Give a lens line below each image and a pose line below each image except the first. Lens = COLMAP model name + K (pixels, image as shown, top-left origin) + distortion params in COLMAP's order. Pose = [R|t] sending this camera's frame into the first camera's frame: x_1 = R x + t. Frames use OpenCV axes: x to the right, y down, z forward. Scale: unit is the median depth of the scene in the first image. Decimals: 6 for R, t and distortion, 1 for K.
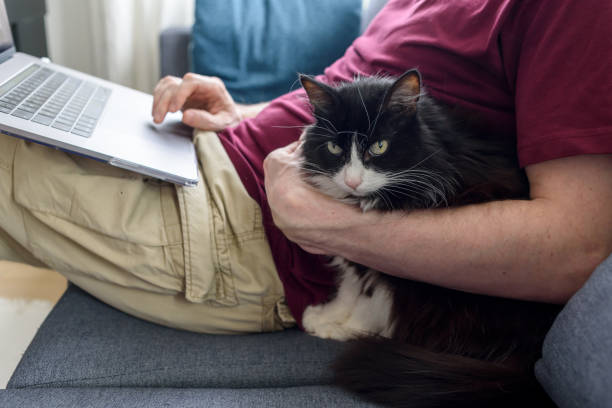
lens RADIAL K [[601.4, 0, 306.0], [0, 601.4, 204.0], [0, 0, 1]] dist [-0.002709, 0.002103]
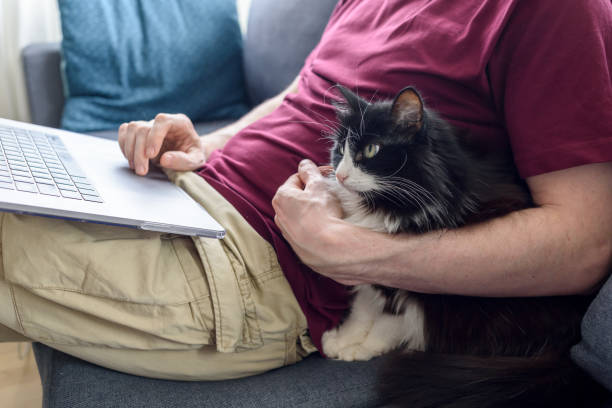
lens RADIAL K [[601.4, 0, 306.0], [0, 601.4, 204.0], [0, 0, 1]] dist [-0.002709, 0.002103]
pose [[0.958528, -0.137047, 0.249884, -0.272306], [0.133051, 0.990563, 0.032897, -0.090294], [-0.252034, 0.001714, 0.967717, 0.024172]]
